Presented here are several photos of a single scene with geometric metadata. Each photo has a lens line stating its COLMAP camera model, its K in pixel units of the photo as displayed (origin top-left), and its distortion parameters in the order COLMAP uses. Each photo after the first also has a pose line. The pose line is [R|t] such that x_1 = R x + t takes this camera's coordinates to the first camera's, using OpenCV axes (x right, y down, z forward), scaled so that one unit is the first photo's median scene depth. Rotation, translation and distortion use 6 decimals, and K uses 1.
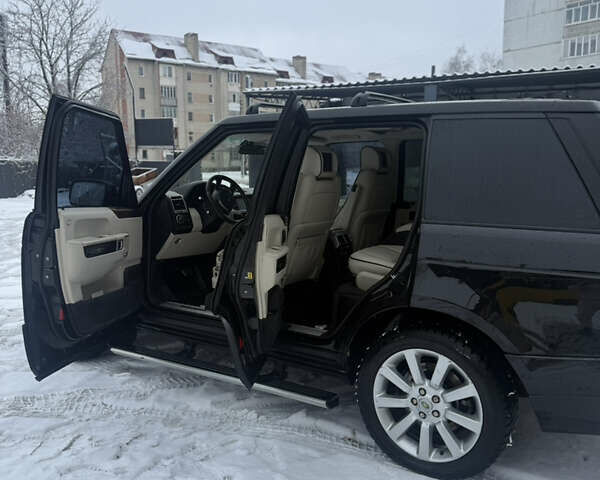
lens RADIAL K [[559.1, 0, 296.7], [0, 559.1, 237.9], [0, 0, 1]] dist [0.130414, -0.266181]
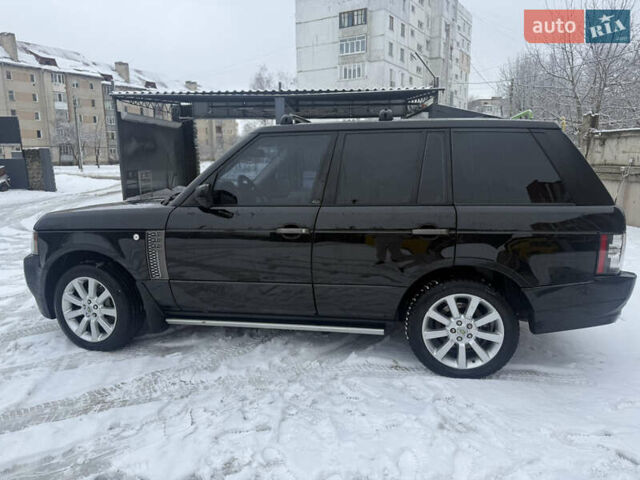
lens RADIAL K [[456.8, 0, 329.3], [0, 456.8, 239.5], [0, 0, 1]] dist [-0.003910, -0.010073]
pose [[0.909015, -0.078781, 0.409250, -0.059656], [0.060193, 0.996493, 0.058126, -0.003221], [-0.412394, -0.028204, 0.910569, 0.008729]]
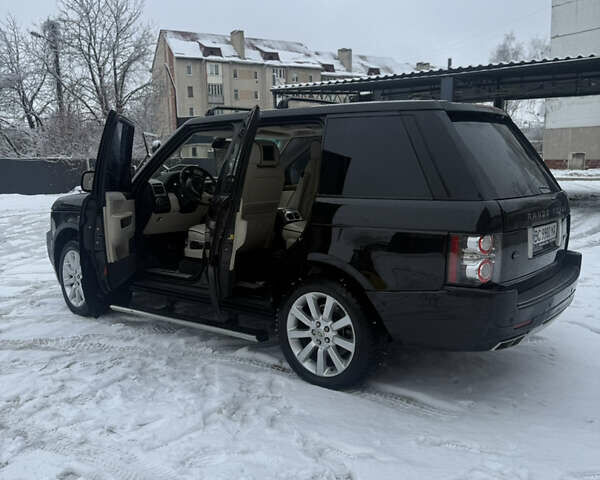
lens RADIAL K [[556.0, 0, 301.0], [0, 556.0, 245.2], [0, 0, 1]] dist [0.193573, -0.451137]
pose [[0.996373, -0.006866, -0.084811, 0.032441], [0.008822, 0.999703, 0.022715, 0.006026], [0.084629, -0.023381, 0.996138, -0.034289]]
